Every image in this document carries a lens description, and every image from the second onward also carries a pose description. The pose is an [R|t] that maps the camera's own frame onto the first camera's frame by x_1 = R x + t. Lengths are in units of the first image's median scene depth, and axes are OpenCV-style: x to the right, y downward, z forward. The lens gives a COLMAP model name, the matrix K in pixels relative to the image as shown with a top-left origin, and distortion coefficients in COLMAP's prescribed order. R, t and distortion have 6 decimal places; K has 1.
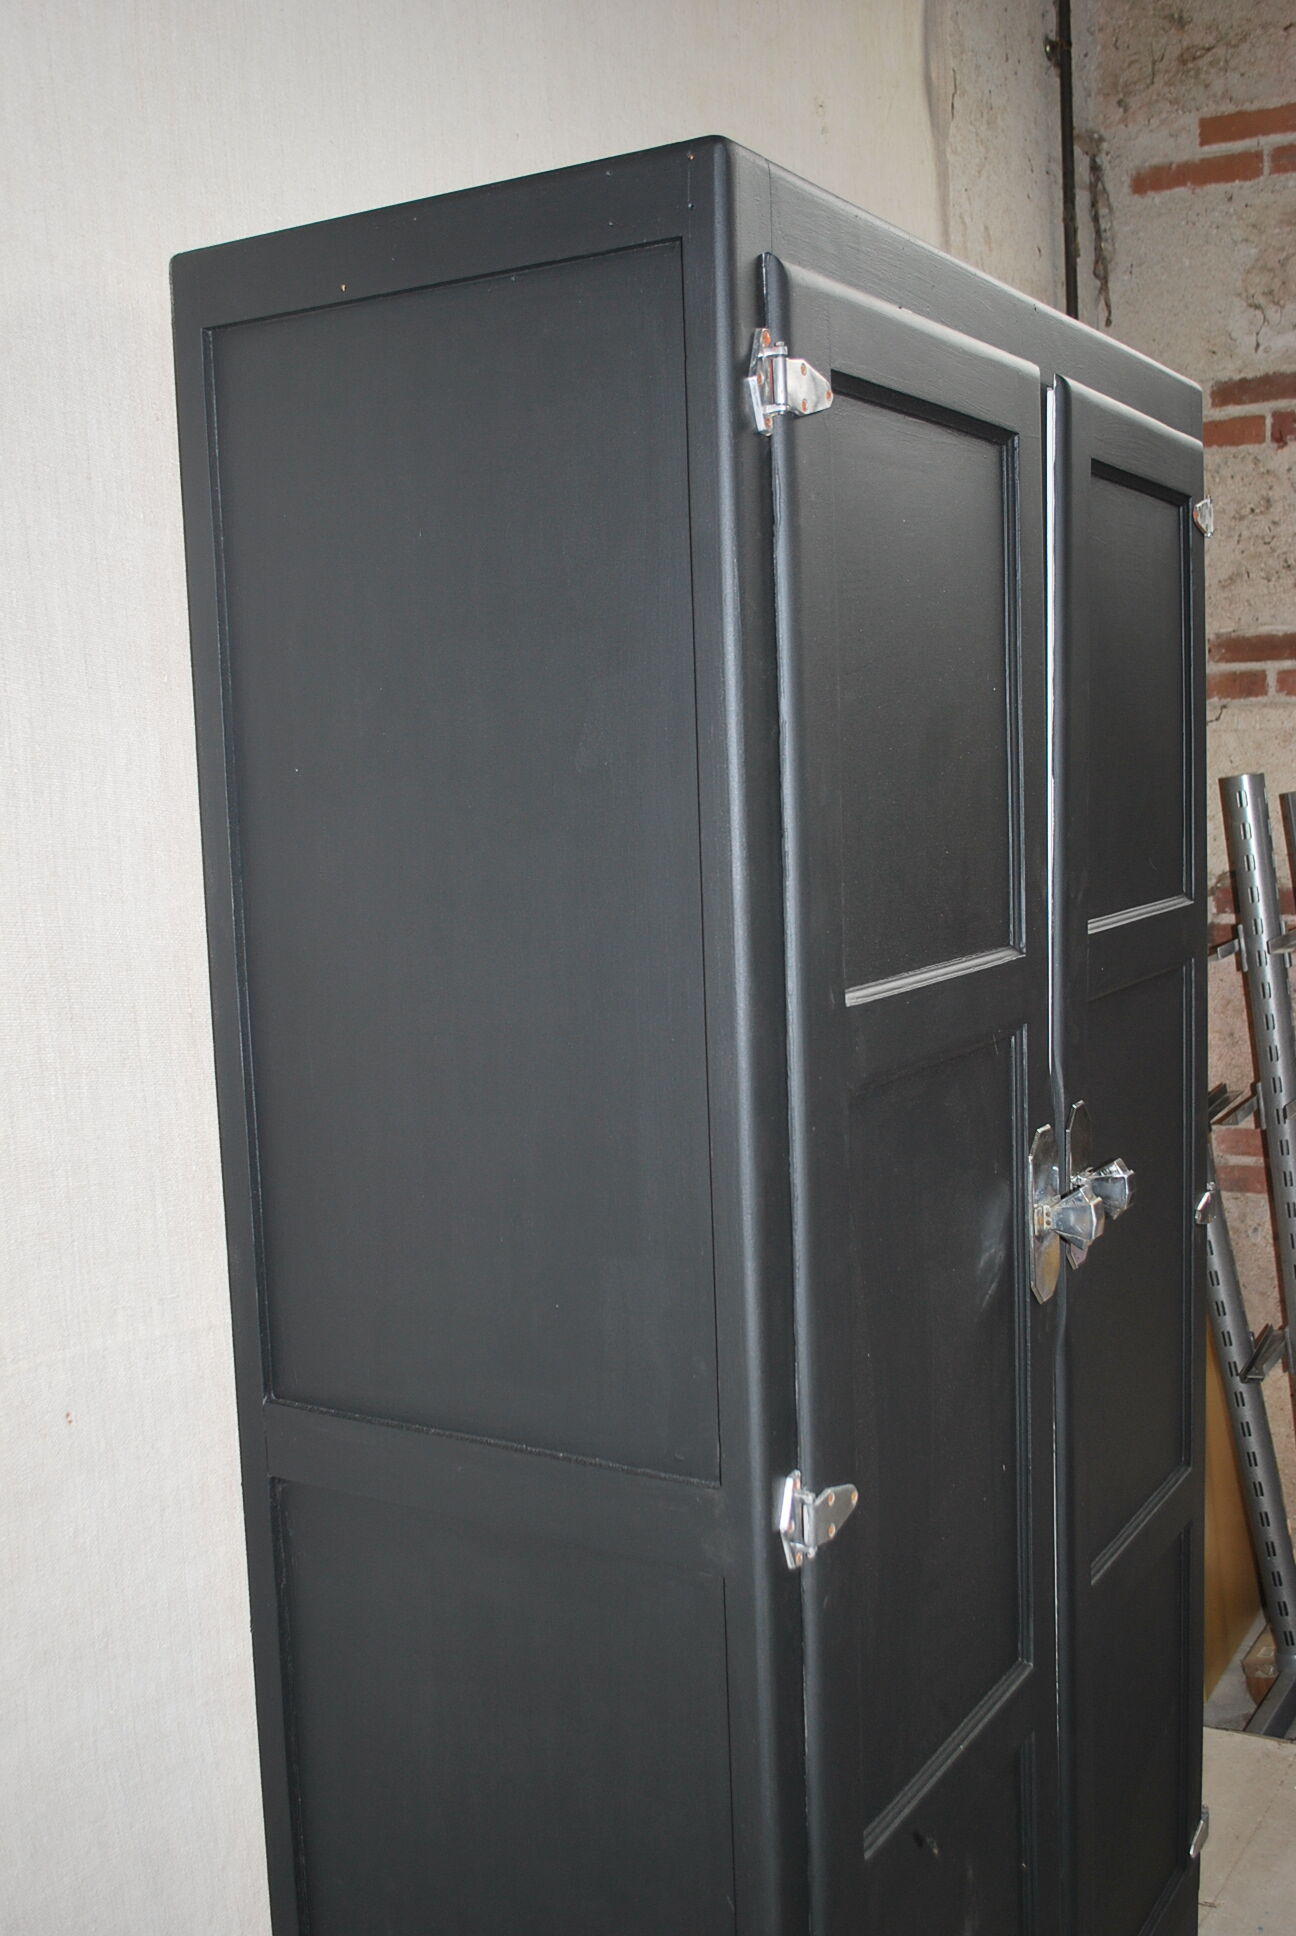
lens RADIAL K [[1939.4, 0, 676.6], [0, 1939.4, 966.3], [0, 0, 1]] dist [-0.069005, 0.020752]
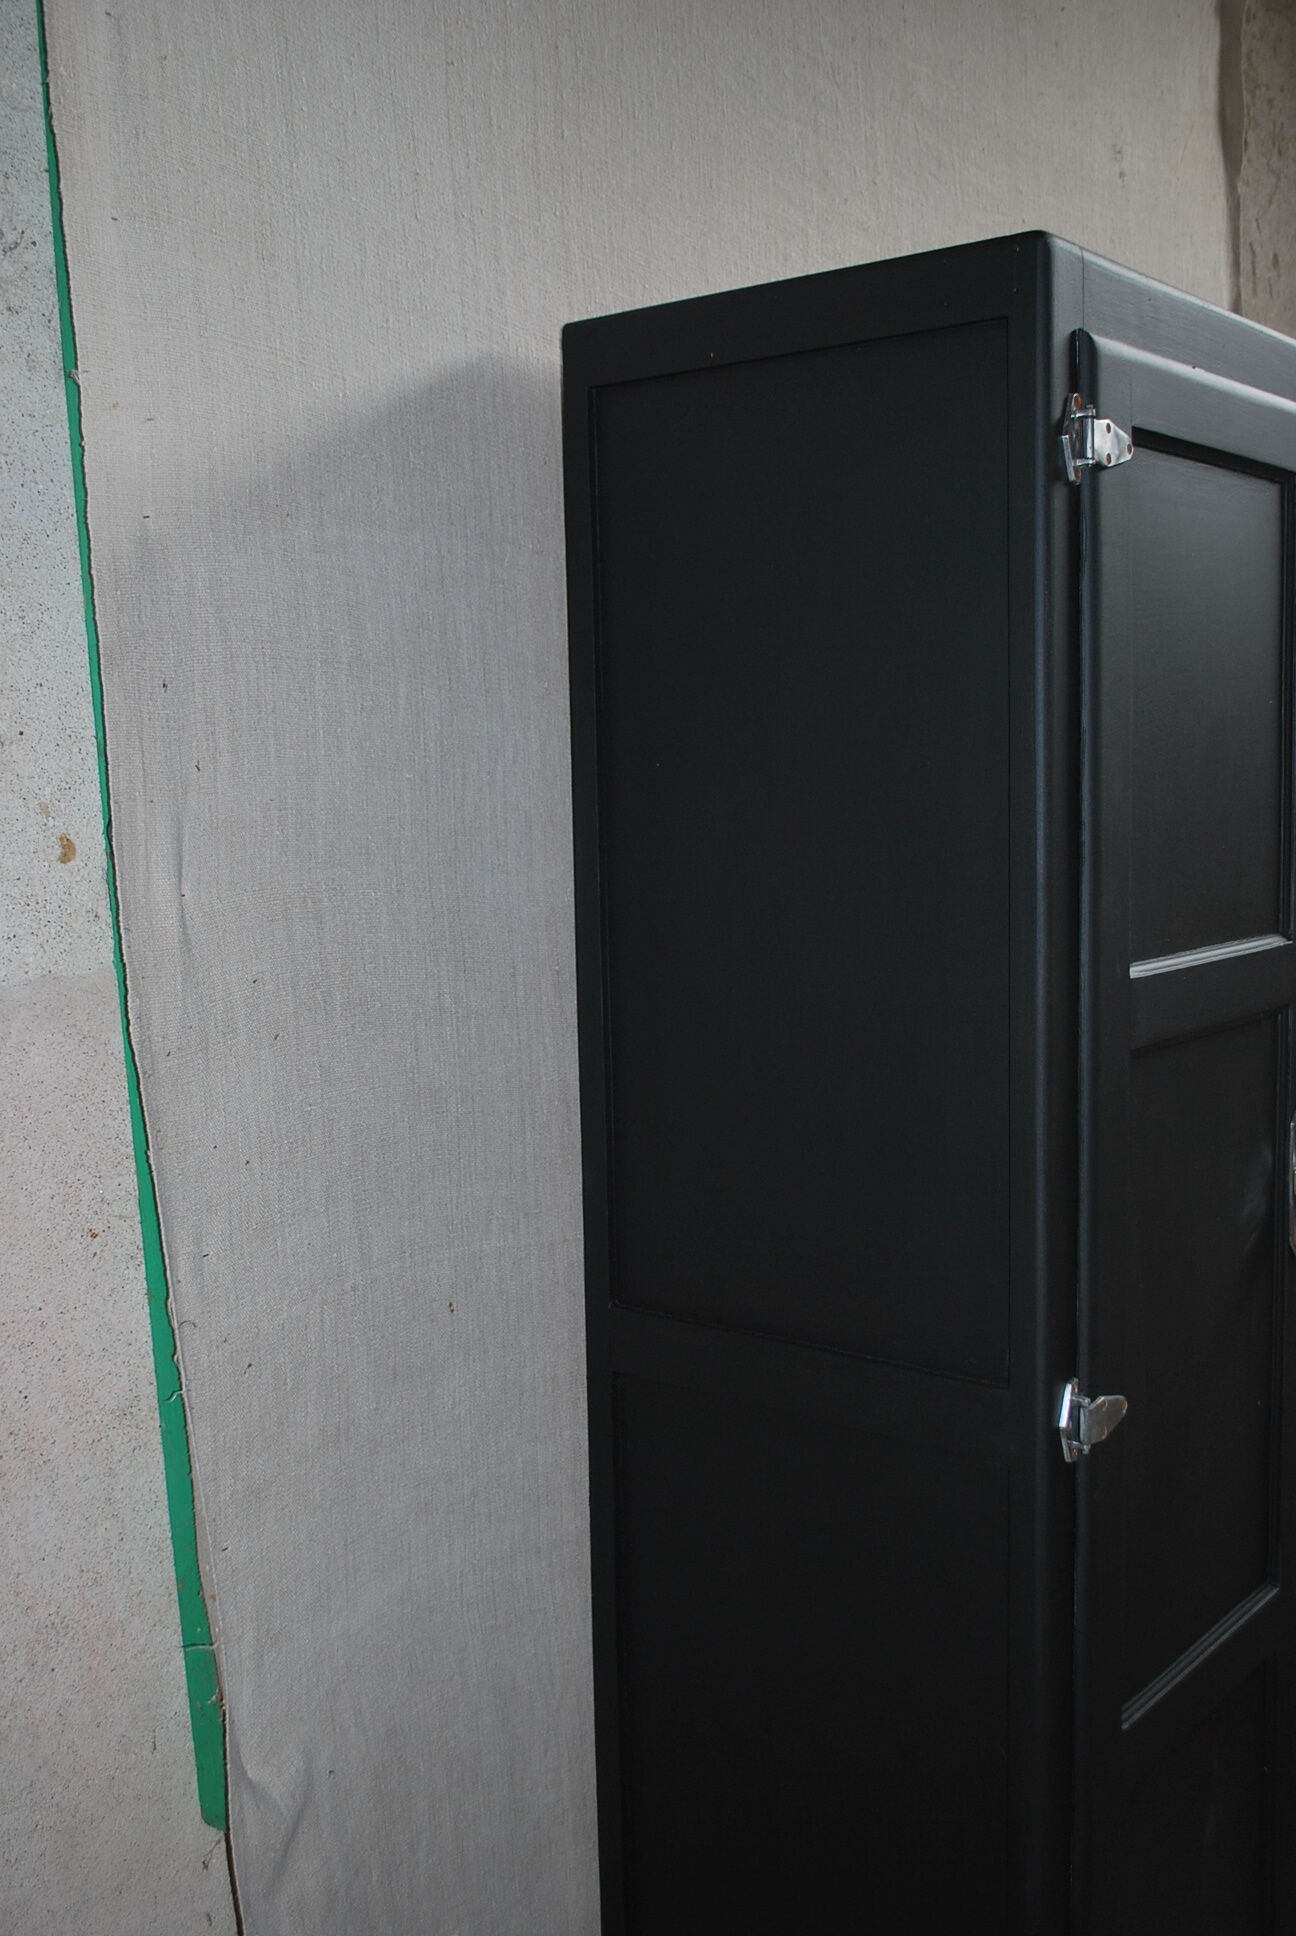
lens RADIAL K [[1939.4, 0, 676.6], [0, 1939.4, 966.3], [0, 0, 1]] dist [-0.069005, 0.020752]
pose [[0.990582, 0.027997, -0.134025, -0.026090], [-0.027685, 0.999608, 0.004193, 0.016713], [0.134090, -0.000443, 0.990969, -0.173930]]
